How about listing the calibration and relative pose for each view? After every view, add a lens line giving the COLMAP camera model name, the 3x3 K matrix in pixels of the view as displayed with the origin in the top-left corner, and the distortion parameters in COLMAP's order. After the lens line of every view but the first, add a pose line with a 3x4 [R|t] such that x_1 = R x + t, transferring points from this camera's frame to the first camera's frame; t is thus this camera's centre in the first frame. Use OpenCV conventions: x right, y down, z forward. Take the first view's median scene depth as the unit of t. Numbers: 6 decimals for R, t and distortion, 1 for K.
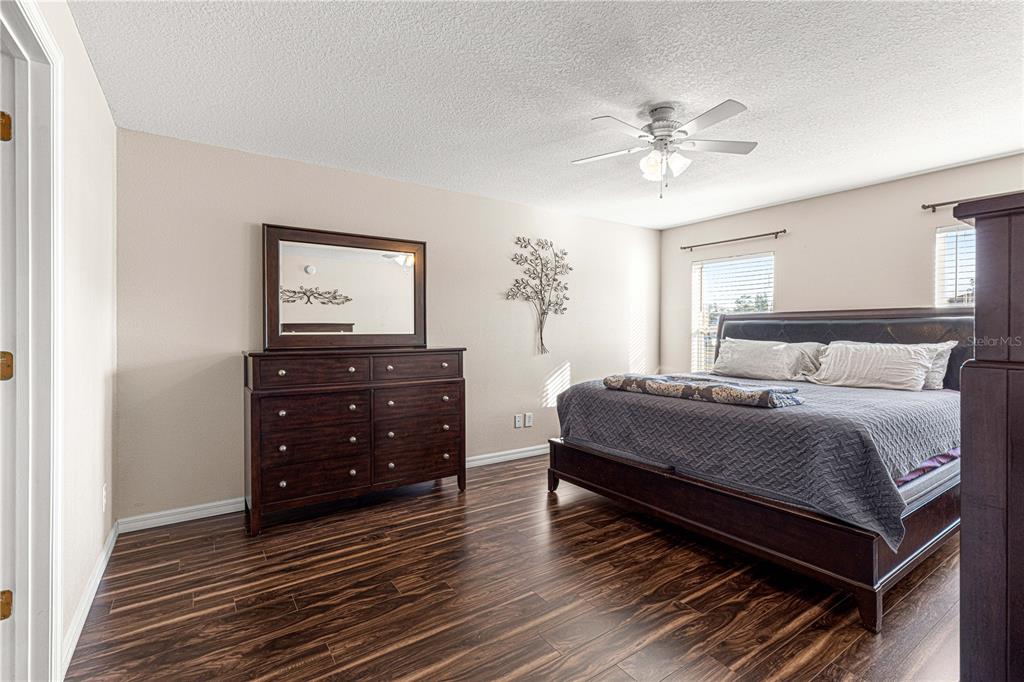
lens RADIAL K [[460.1, 0, 507.3], [0, 460.1, 346.8], [0, 0, 1]] dist [-0.002938, -0.000479]
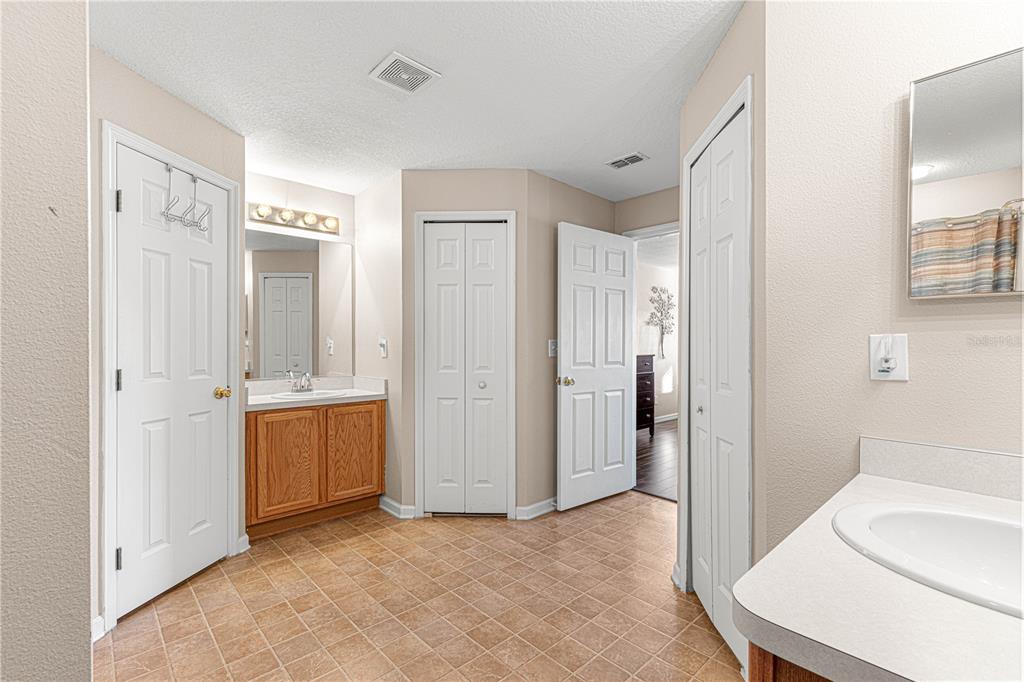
lens RADIAL K [[460.1, 0, 507.3], [0, 460.1, 346.8], [0, 0, 1]] dist [-0.002938, -0.000479]
pose [[0.988650, 0.015825, 0.149404, -0.706775], [-0.012540, 0.999659, -0.022906, 0.015950], [-0.149715, 0.020773, 0.988511, -0.505176]]
